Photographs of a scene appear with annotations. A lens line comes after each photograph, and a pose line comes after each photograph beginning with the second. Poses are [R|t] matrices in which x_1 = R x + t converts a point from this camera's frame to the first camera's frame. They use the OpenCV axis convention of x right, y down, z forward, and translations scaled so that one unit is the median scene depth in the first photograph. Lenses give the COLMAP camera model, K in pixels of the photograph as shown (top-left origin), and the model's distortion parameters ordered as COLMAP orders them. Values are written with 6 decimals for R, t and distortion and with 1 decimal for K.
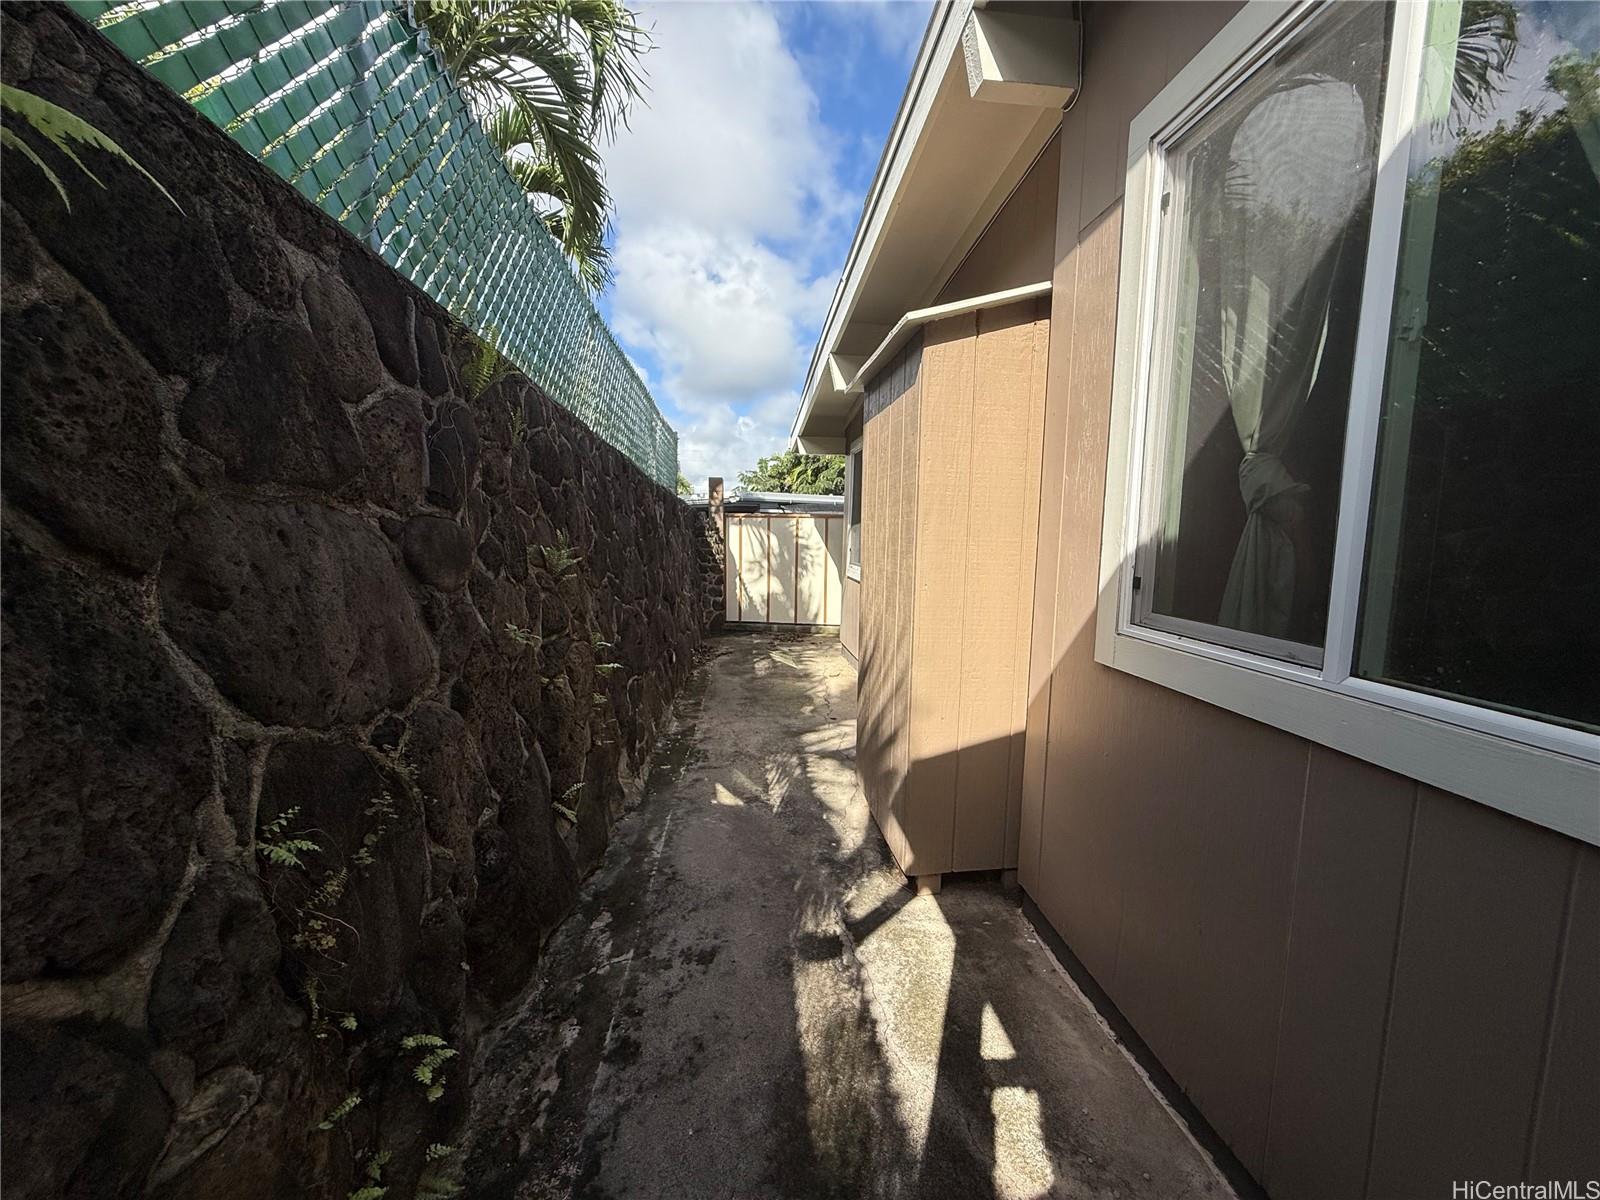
lens RADIAL K [[640.5, 0, 799.0], [0, 640.5, 603.9], [0, 0, 1]] dist [-0.004228, -0.000273]
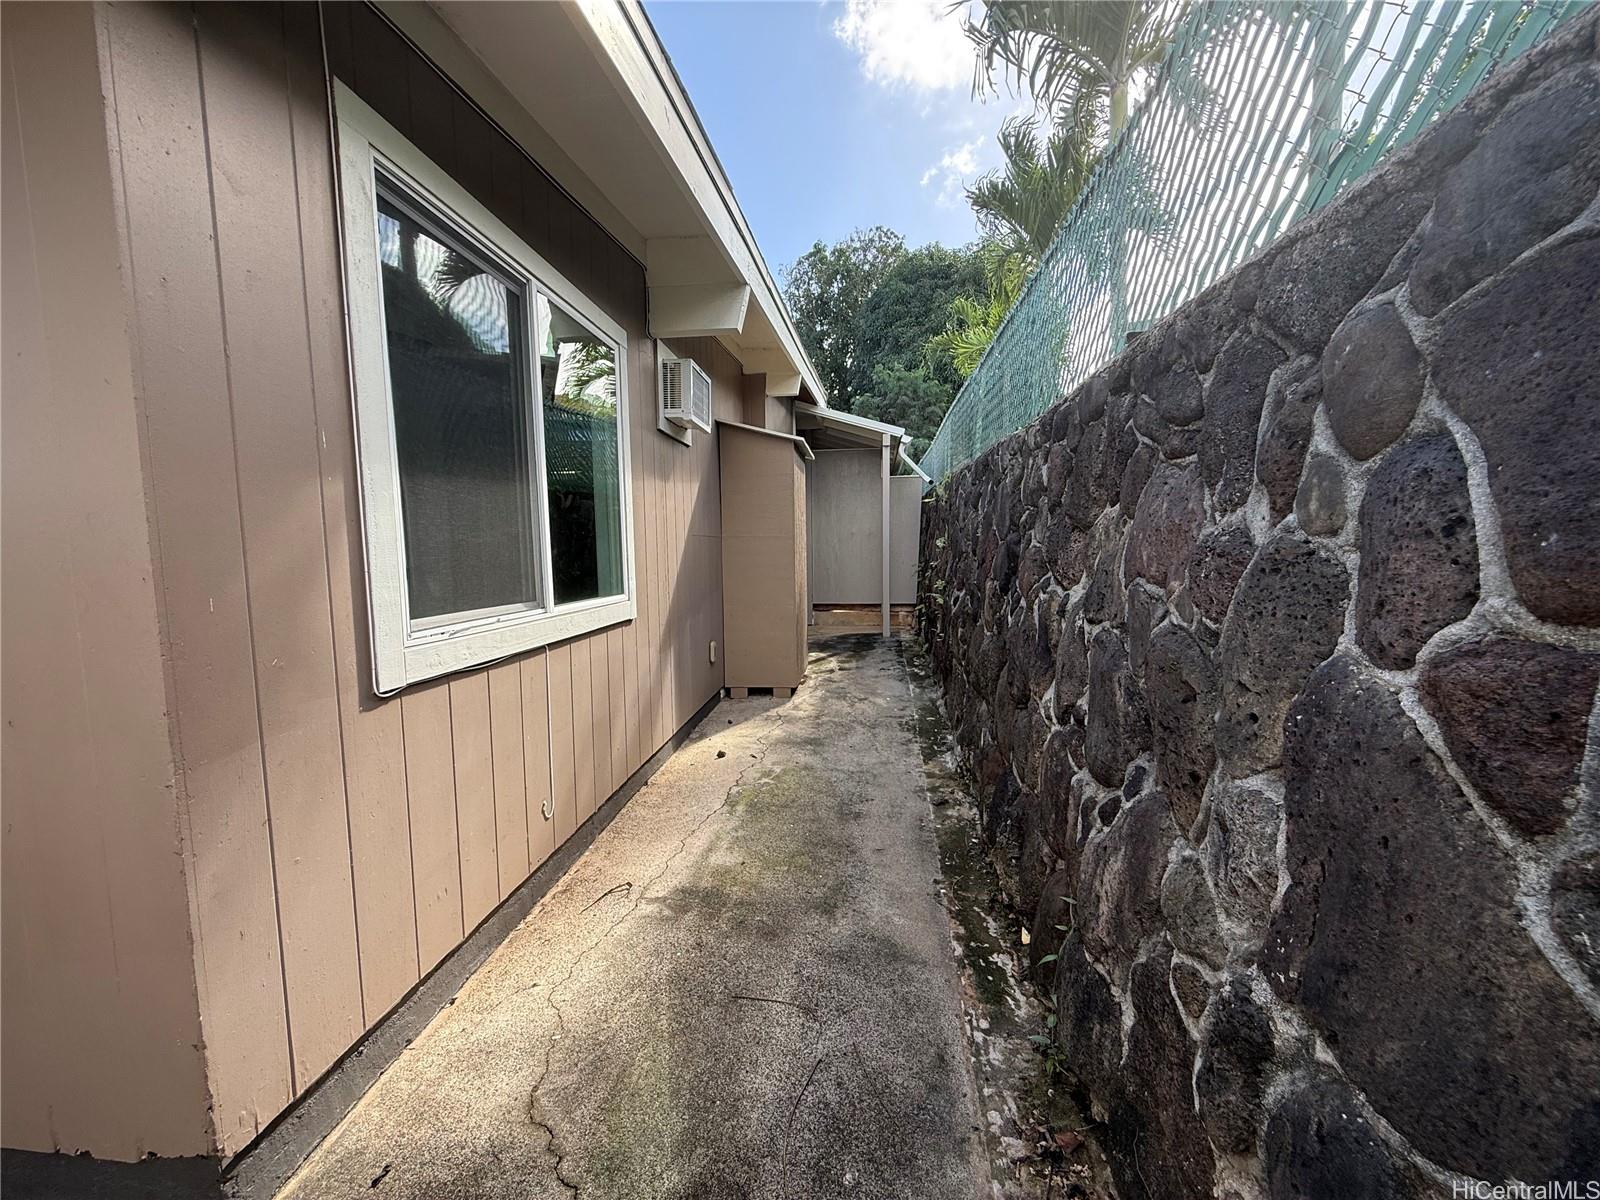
lens RADIAL K [[640.5, 0, 799.9], [0, 640.5, 603.7], [0, 0, 1]] dist [-0.004228, -0.000273]
pose [[-0.978601, -0.017517, 0.205020, -0.180786], [0.024443, 0.979419, 0.200352, -0.186606], [-0.204310, 0.201076, -0.958032, 1.886829]]
